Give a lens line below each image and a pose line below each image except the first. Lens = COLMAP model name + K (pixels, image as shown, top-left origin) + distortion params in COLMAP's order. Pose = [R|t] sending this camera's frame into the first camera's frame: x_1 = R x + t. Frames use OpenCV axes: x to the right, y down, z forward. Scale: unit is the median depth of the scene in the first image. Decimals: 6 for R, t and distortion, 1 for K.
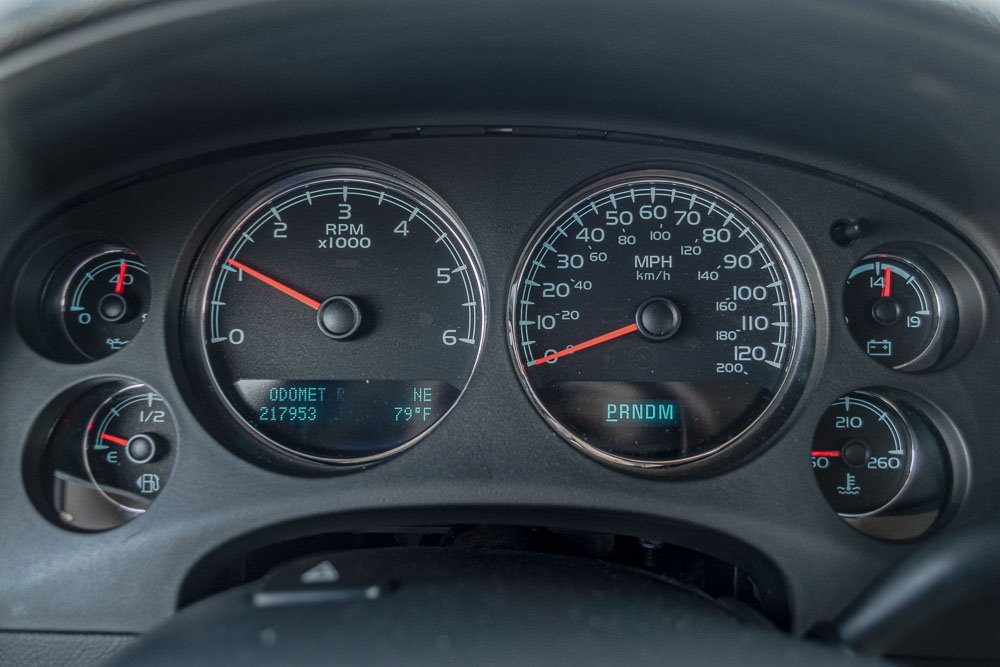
lens RADIAL K [[820.6, 0, 500.1], [0, 820.6, 332.2], [0, 0, 1]] dist [-0.007261, -0.005284]
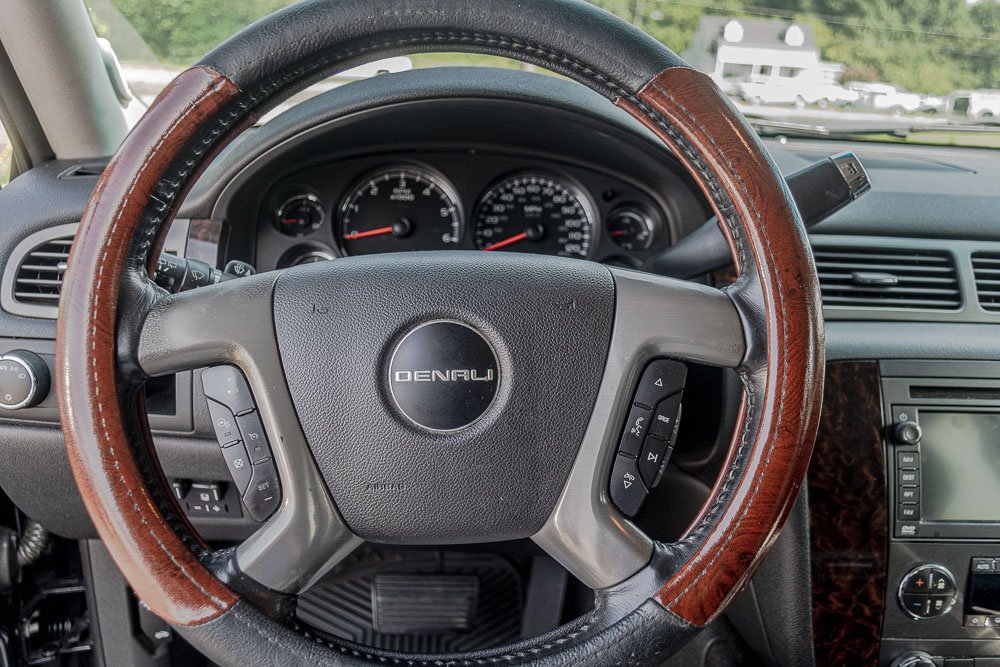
lens RADIAL K [[758.3, 0, 499.8], [0, 758.3, 337.0], [0, 0, 1]] dist [-0.007247, 0.009341]
pose [[0.996521, 0.018434, 0.081283, -0.079912], [-0.013587, 0.998119, -0.059785, 0.414609], [-0.082232, 0.058473, 0.994896, -1.148542]]
